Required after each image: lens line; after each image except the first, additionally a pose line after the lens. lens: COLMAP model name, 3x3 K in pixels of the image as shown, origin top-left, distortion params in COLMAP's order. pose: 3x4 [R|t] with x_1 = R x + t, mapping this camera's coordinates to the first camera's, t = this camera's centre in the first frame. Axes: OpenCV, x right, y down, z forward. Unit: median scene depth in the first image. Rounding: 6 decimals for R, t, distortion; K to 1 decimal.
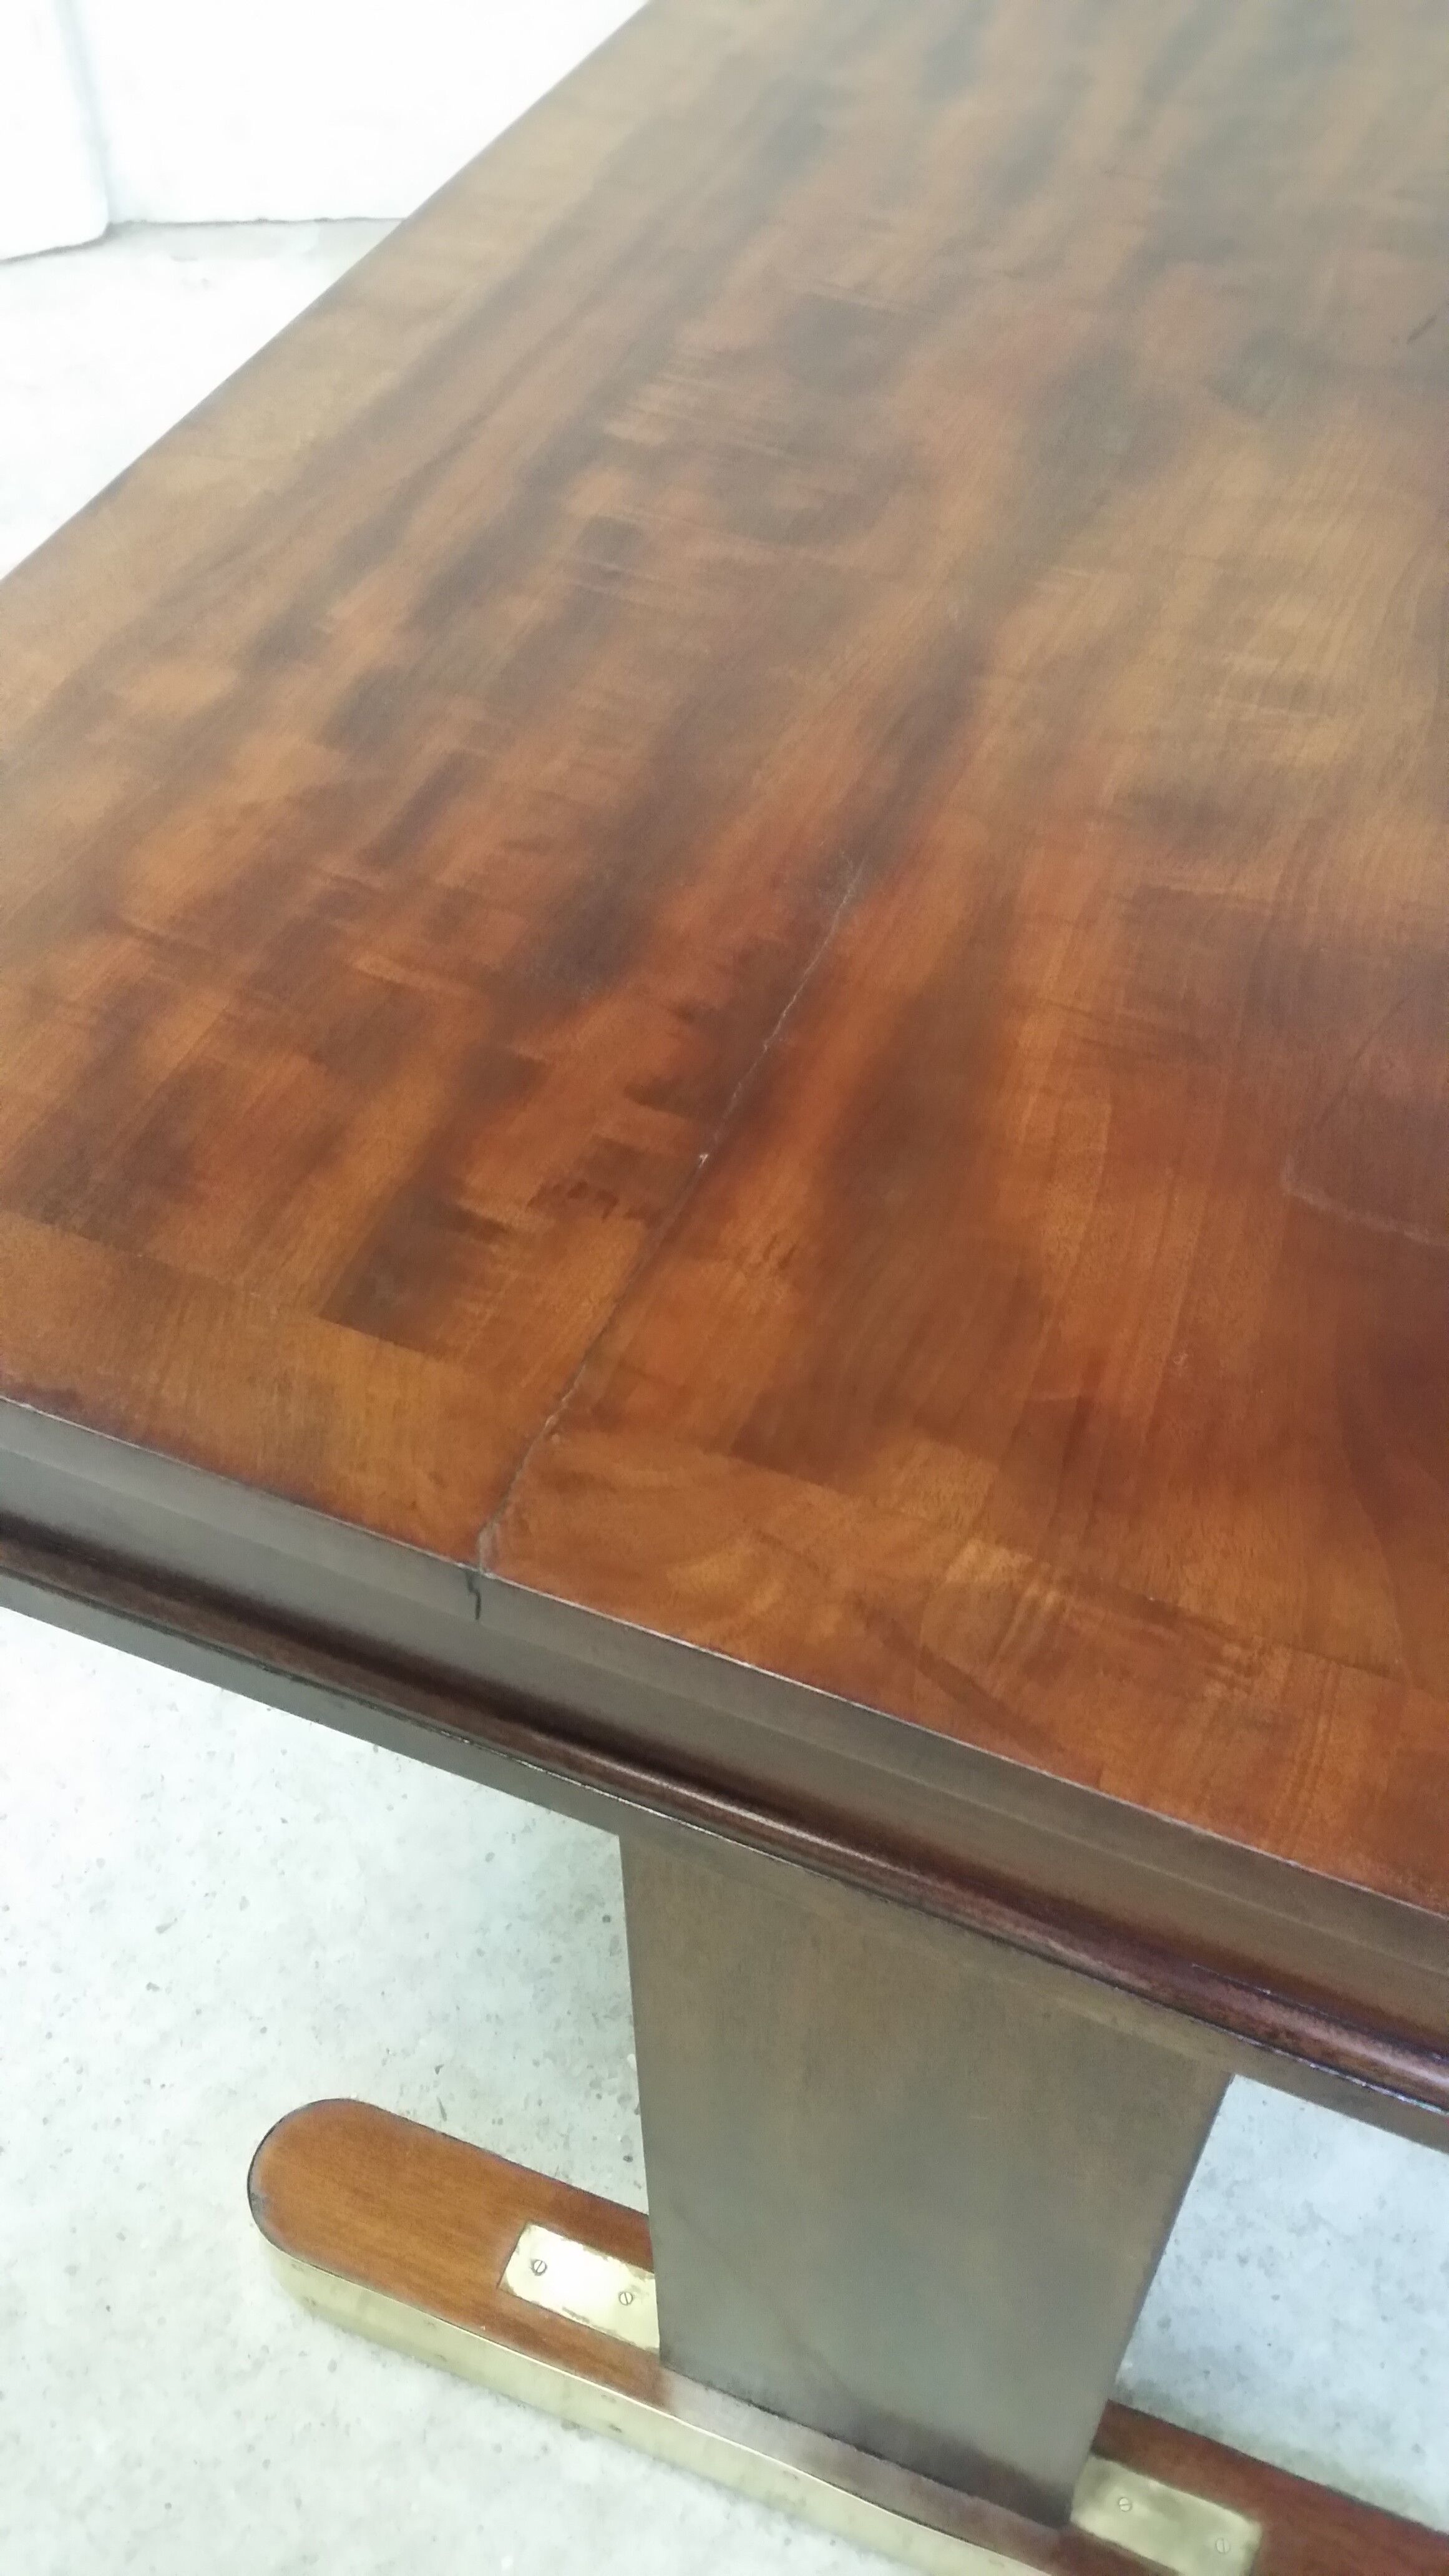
lens RADIAL K [[2326.1, 0, 770.4], [0, 2326.1, 1294.2], [0, 0, 1]] dist [0.111187, -0.252084]
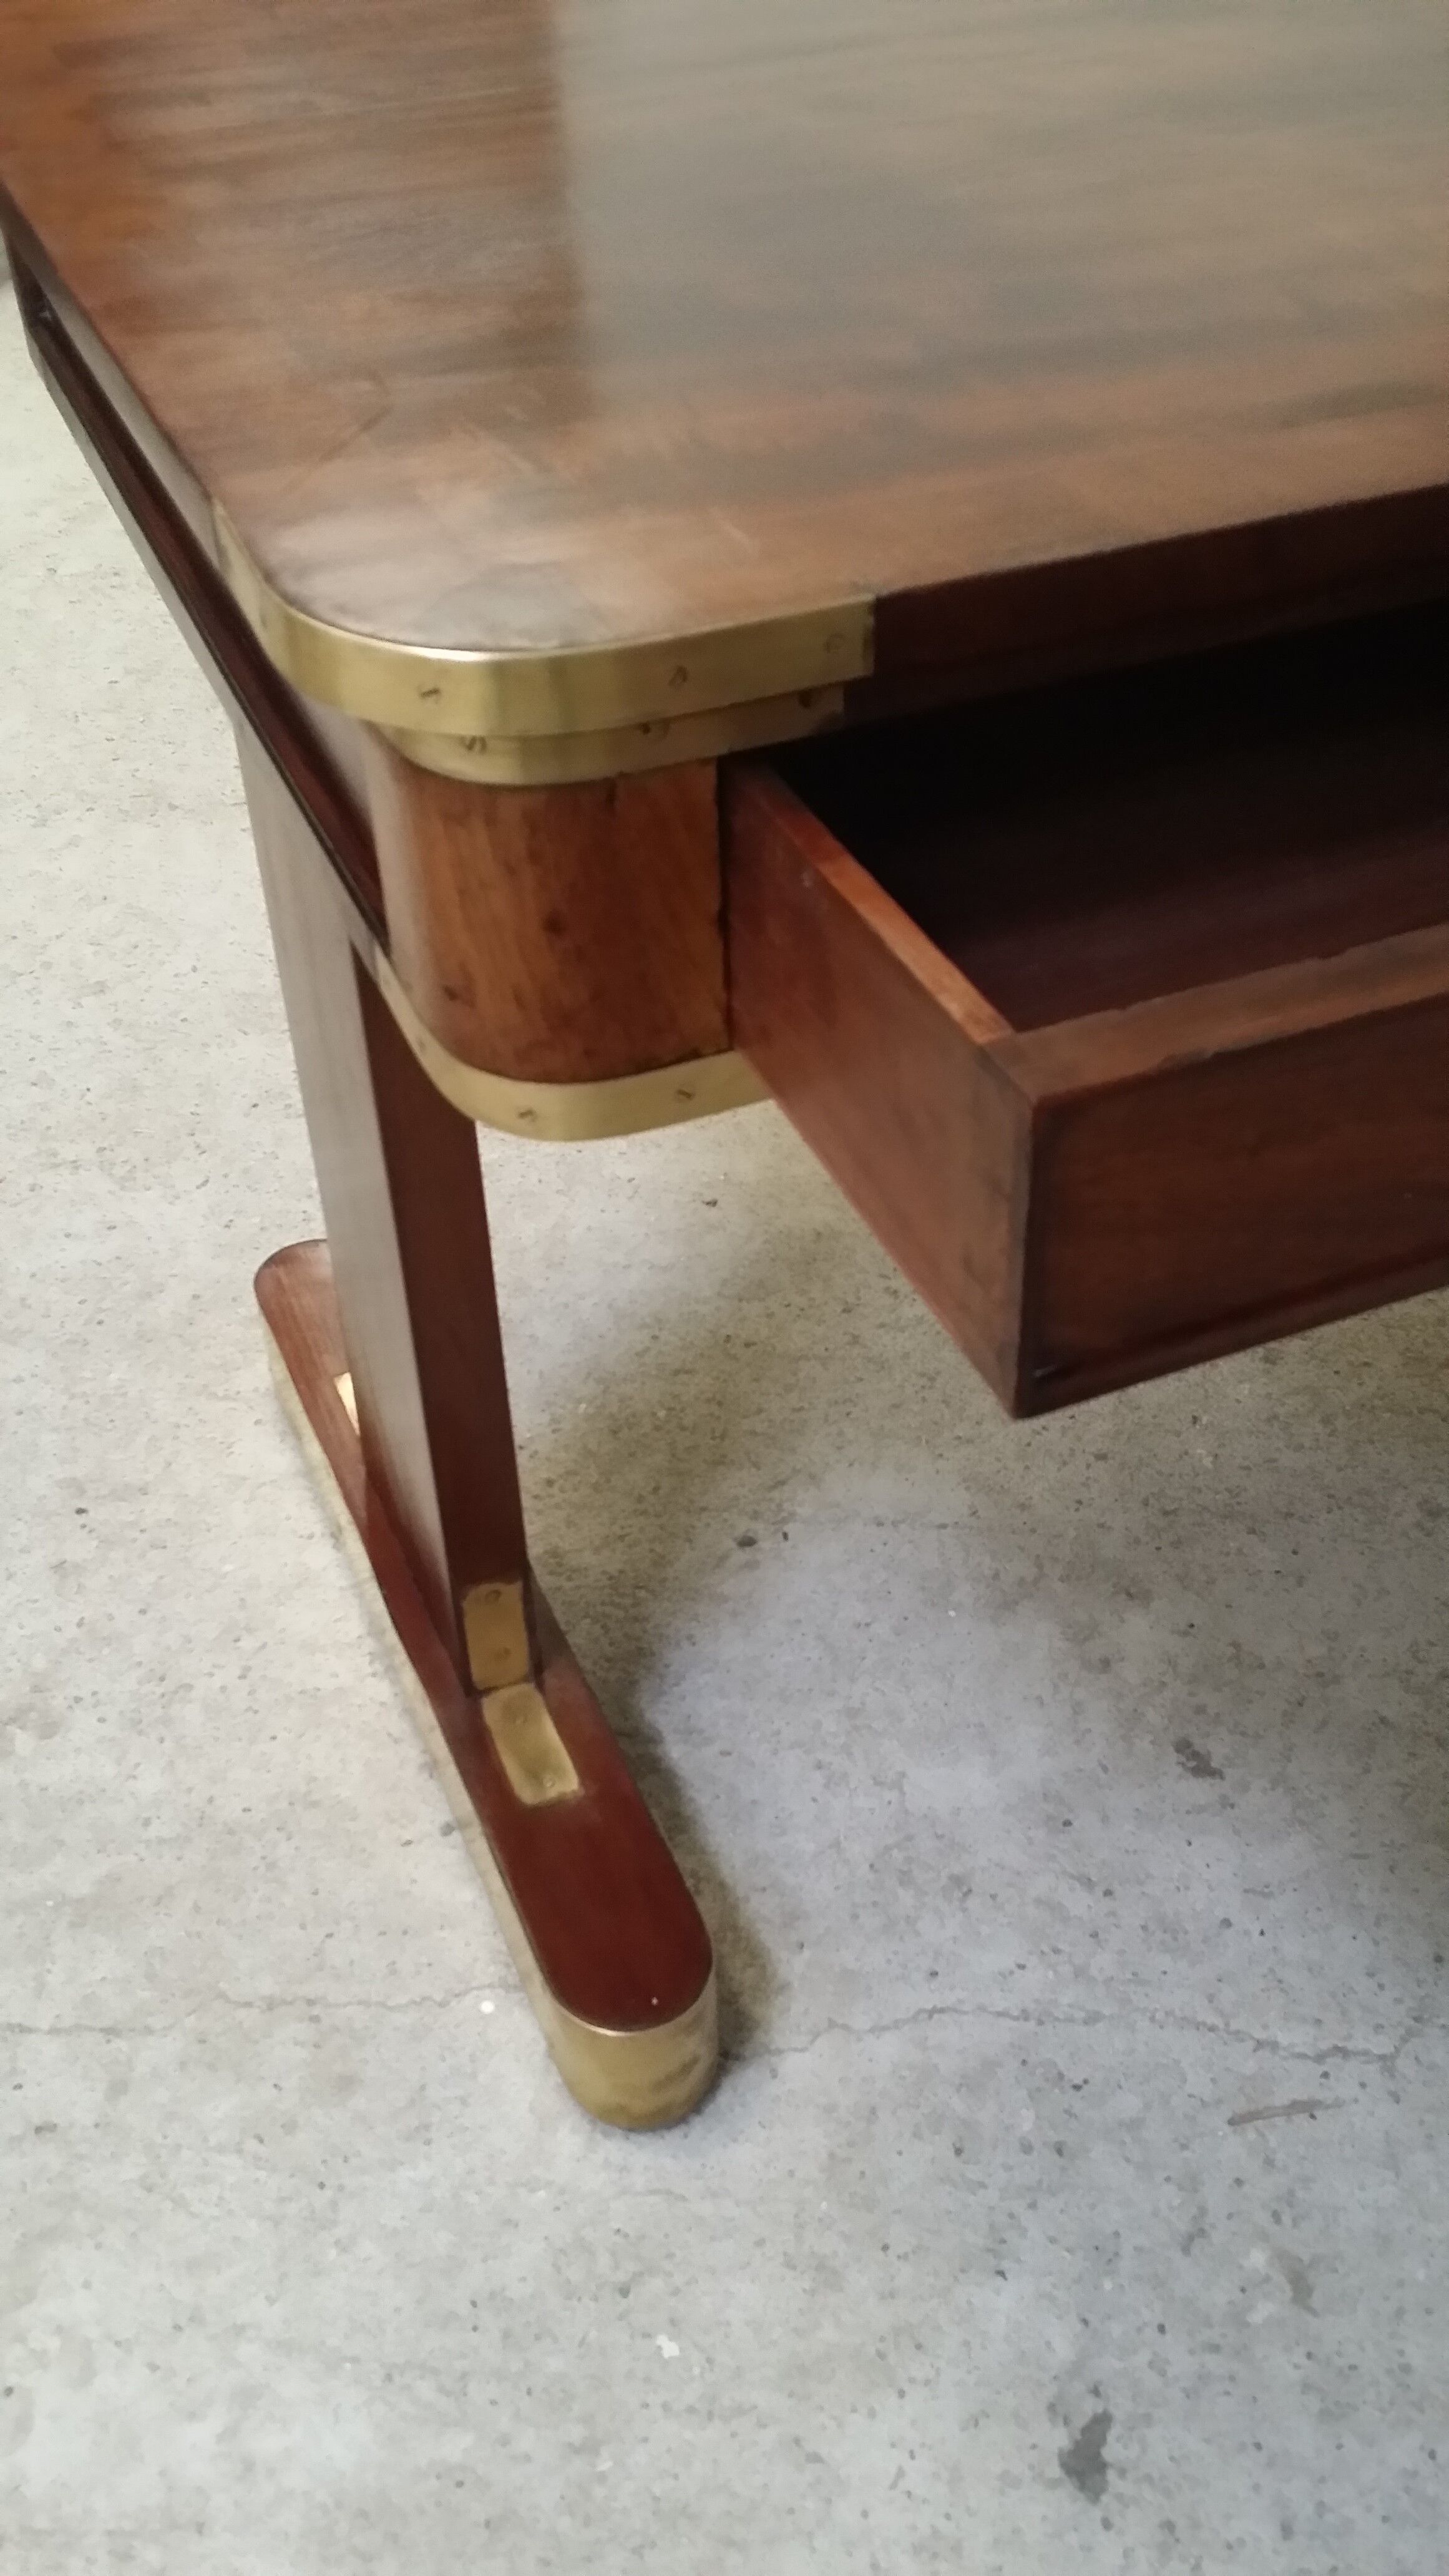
lens RADIAL K [[2308.6, 0, 773.5], [0, 2308.6, 1284.0], [0, 0, 1]] dist [0.112573, -0.252228]
pose [[0.709015, 0.436327, -0.554000, 0.696639], [-0.517028, 0.855879, 0.012387, 0.221089], [0.479562, 0.277652, 0.832424, 0.034671]]
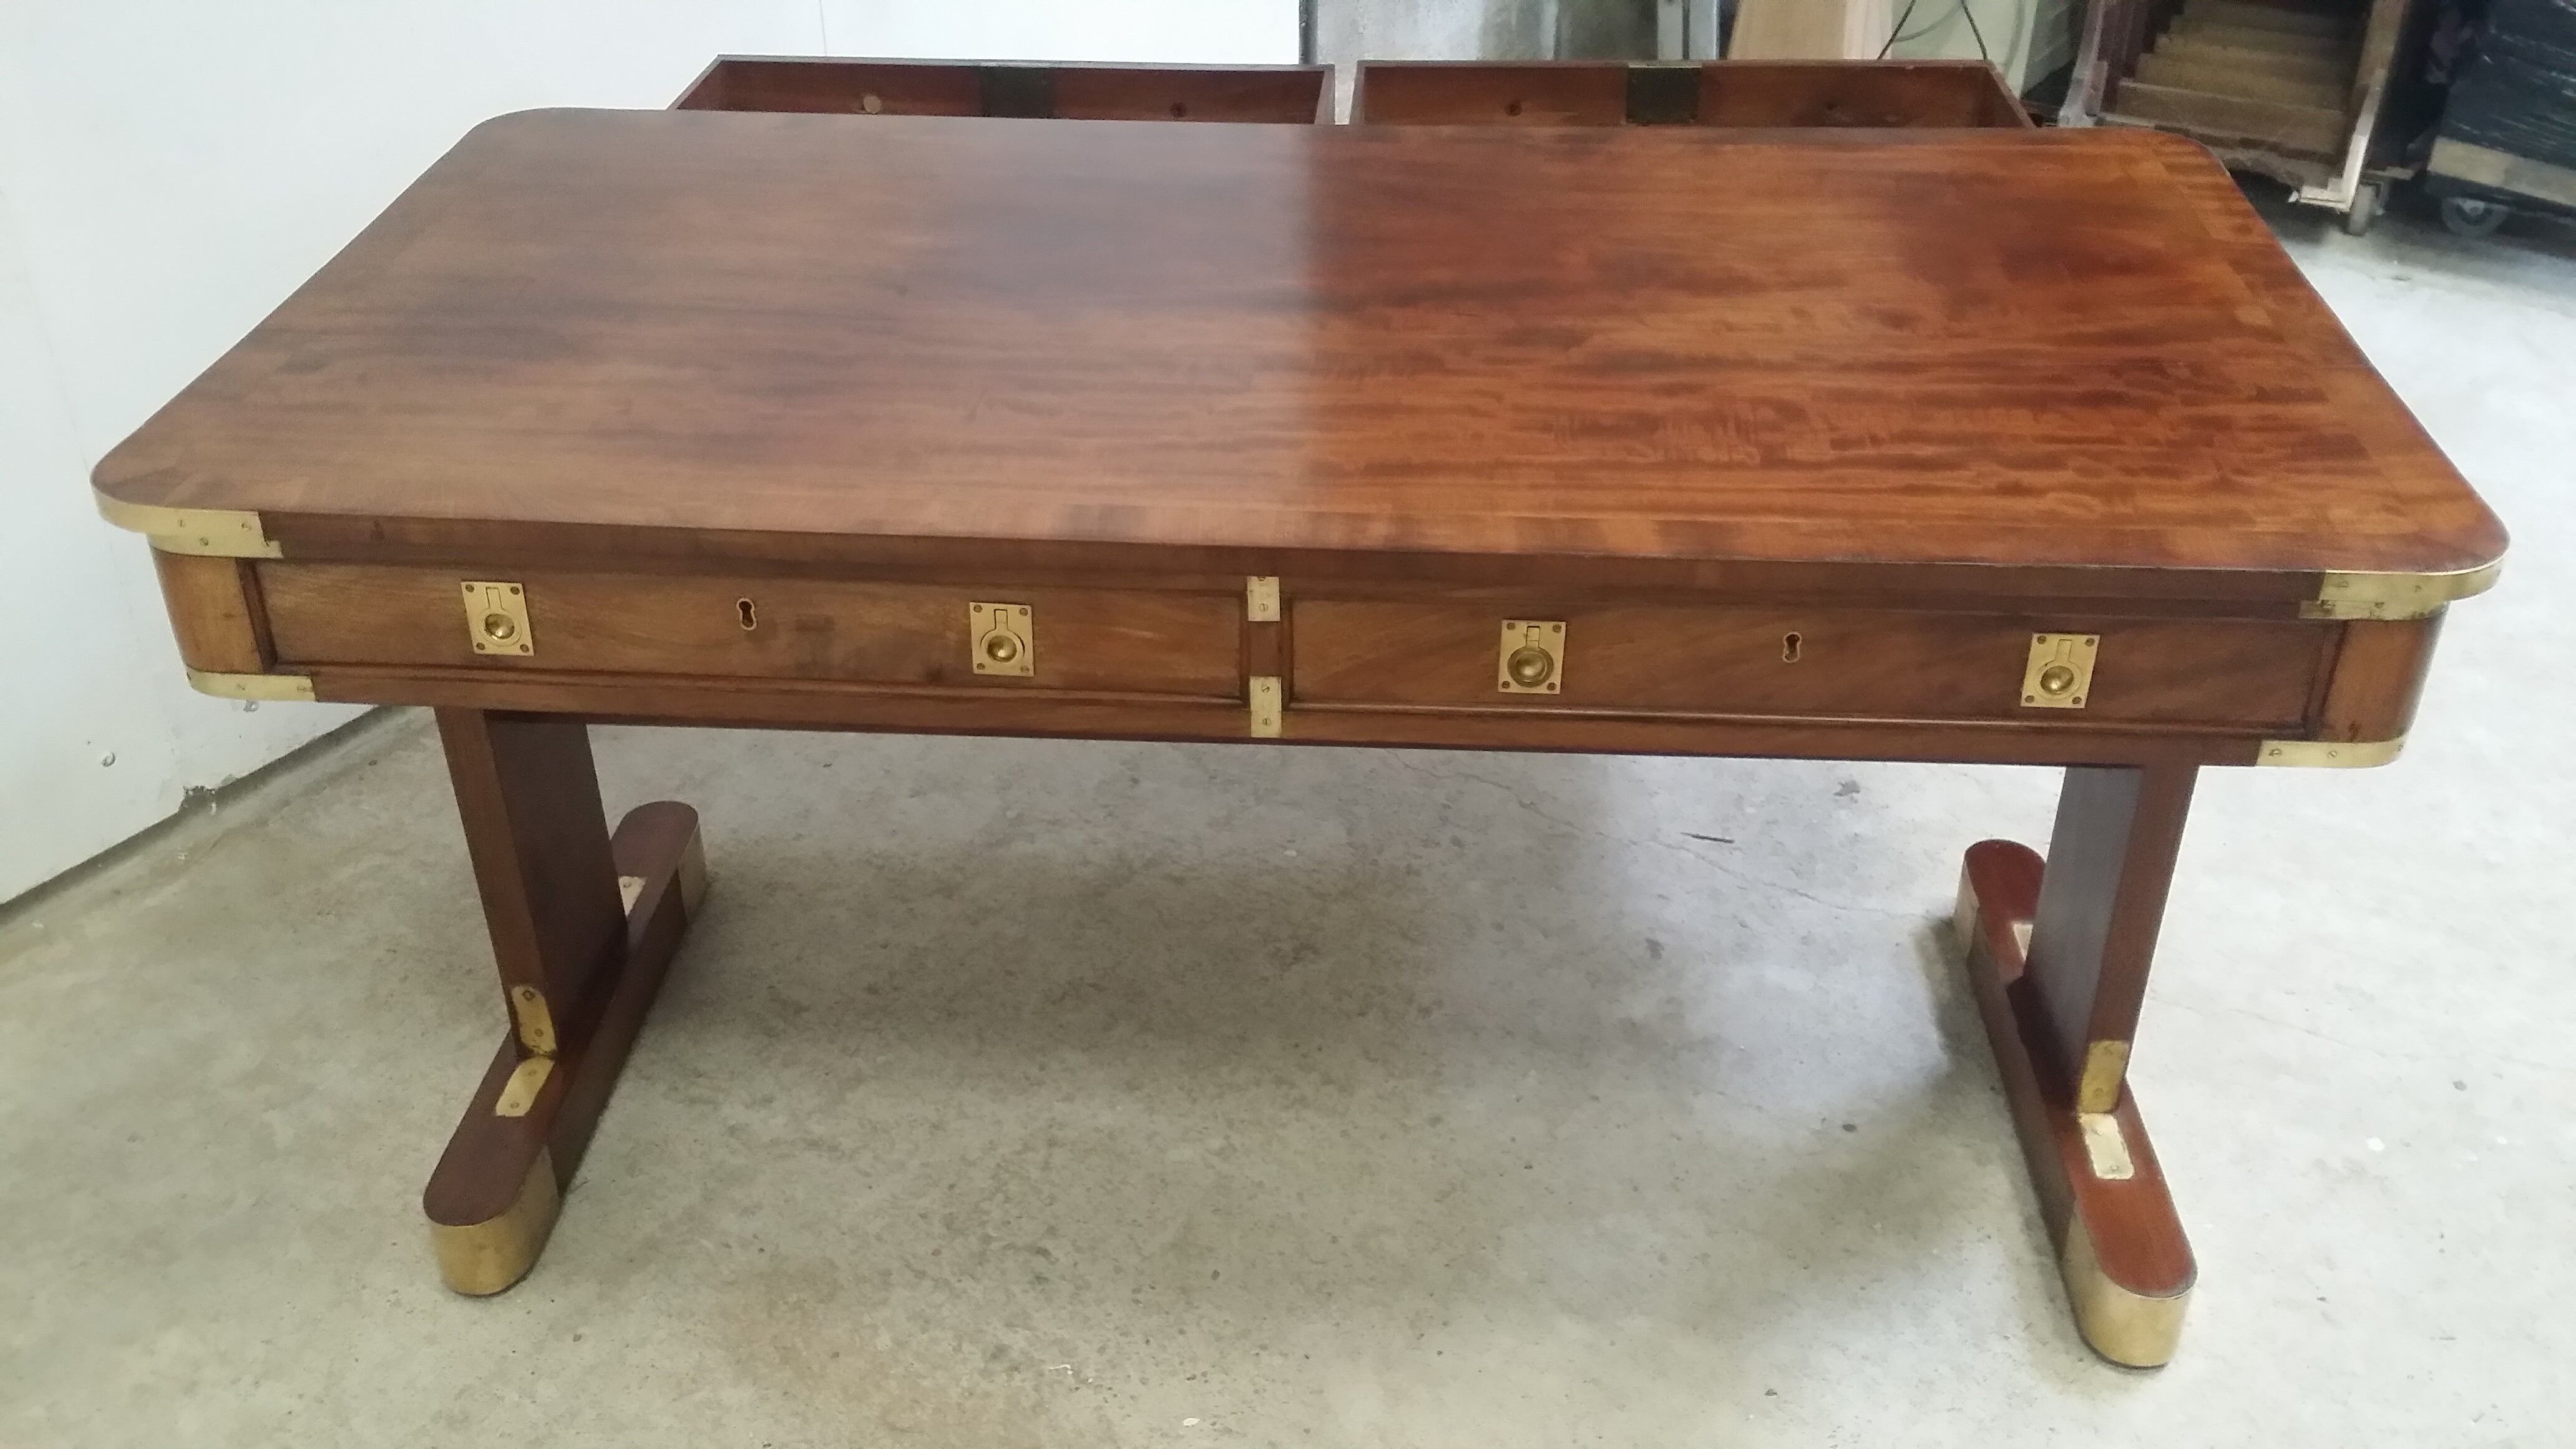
lens RADIAL K [[2315.7, 0, 1288.3], [0, 2315.7, 768.8], [0, 0, 1]] dist [0.116941, -0.275315]
pose [[-0.314965, -0.529207, 0.787868, -1.090940], [0.722001, 0.405217, 0.560815, -1.114434], [-0.616045, 0.745479, 0.254459, 0.663575]]
